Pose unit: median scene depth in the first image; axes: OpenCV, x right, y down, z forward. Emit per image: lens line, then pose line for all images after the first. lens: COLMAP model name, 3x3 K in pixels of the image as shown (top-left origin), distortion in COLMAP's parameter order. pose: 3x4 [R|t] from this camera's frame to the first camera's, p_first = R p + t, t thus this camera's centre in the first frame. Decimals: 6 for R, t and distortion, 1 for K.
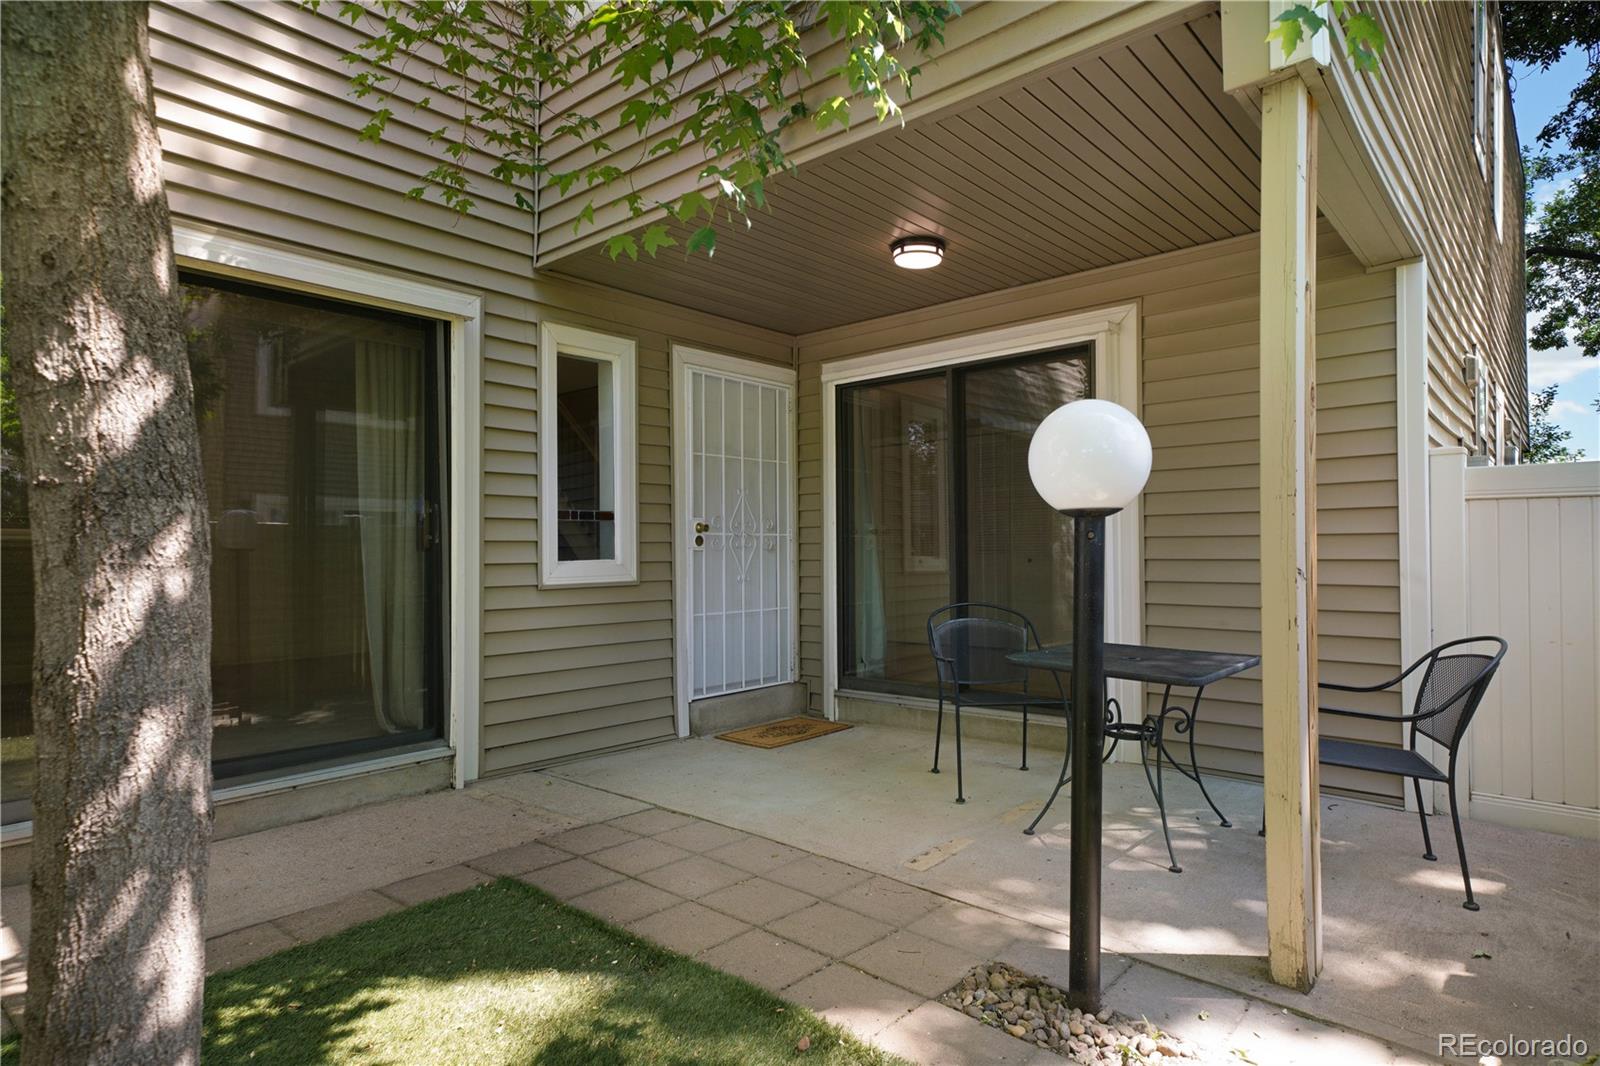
lens RADIAL K [[873.0, 0, 800.4], [0, 873.0, 541.4], [0, 0, 1]] dist [0.028182, 0.000247]
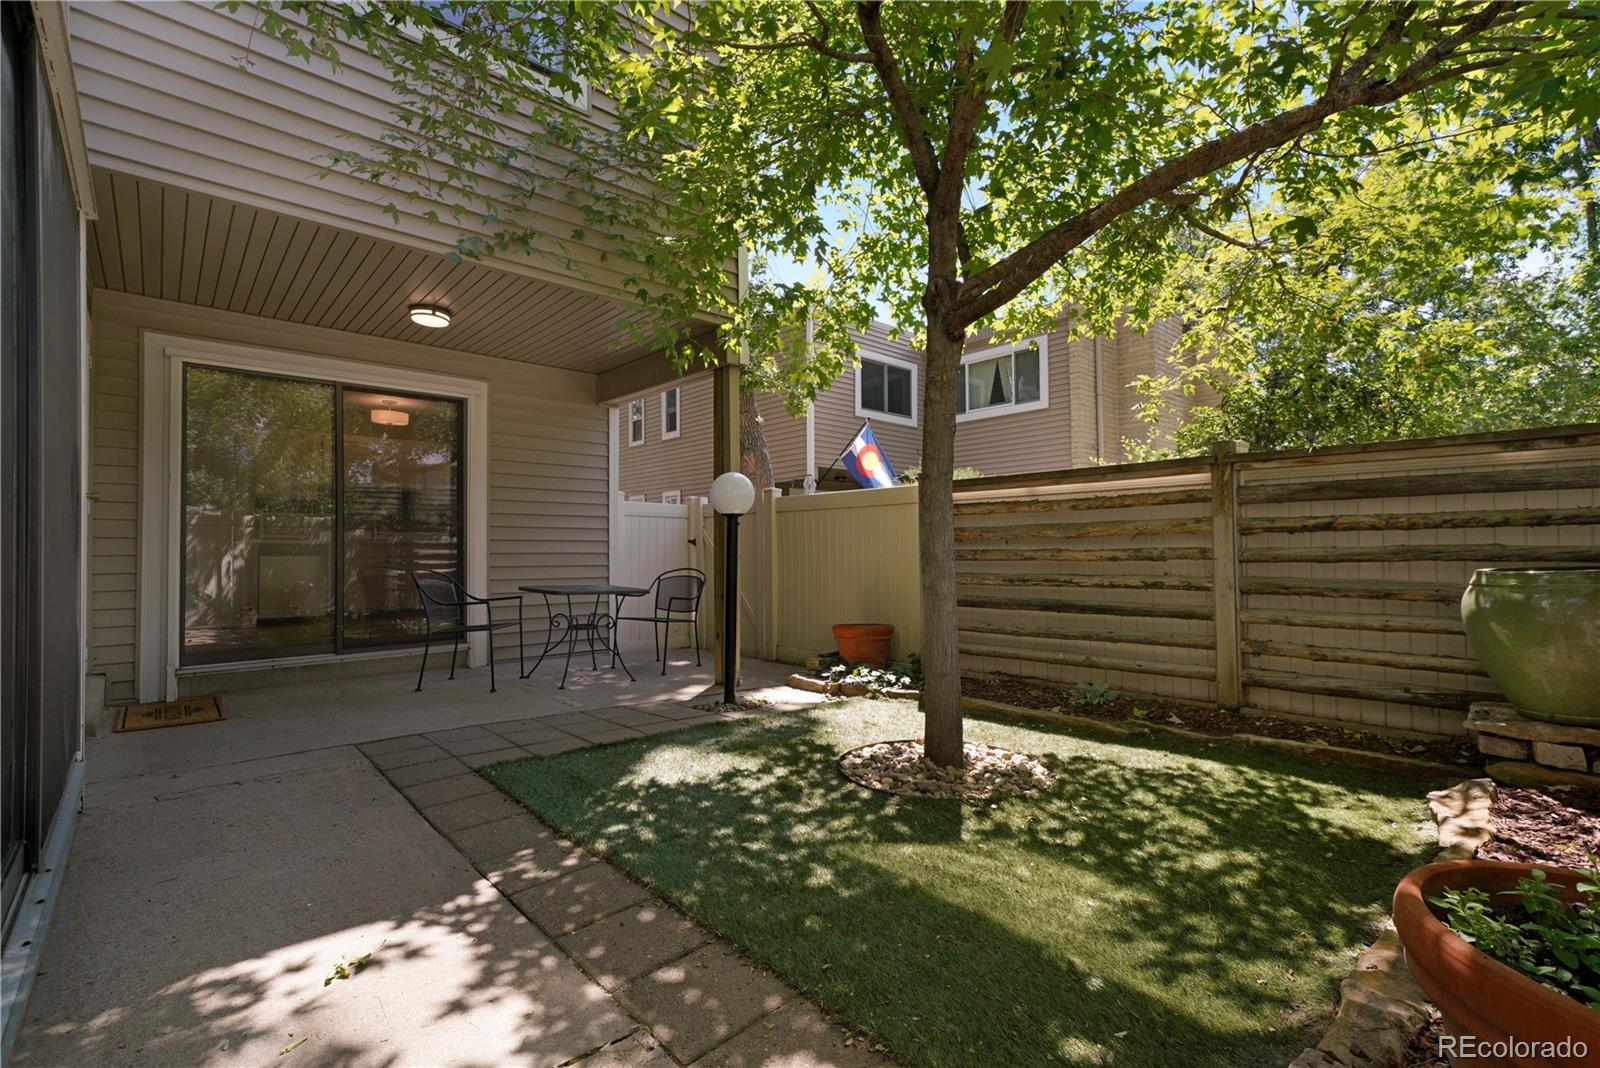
lens RADIAL K [[720.9, 0, 800.0], [0, 720.9, 534.0], [0, 0, 1]] dist [-0.001429, -0.000120]
pose [[0.111008, 0.030848, 0.993341, -1.235462], [-0.013350, 0.999474, -0.029546, 0.059007], [-0.993730, -0.009981, 0.111362, 0.384741]]
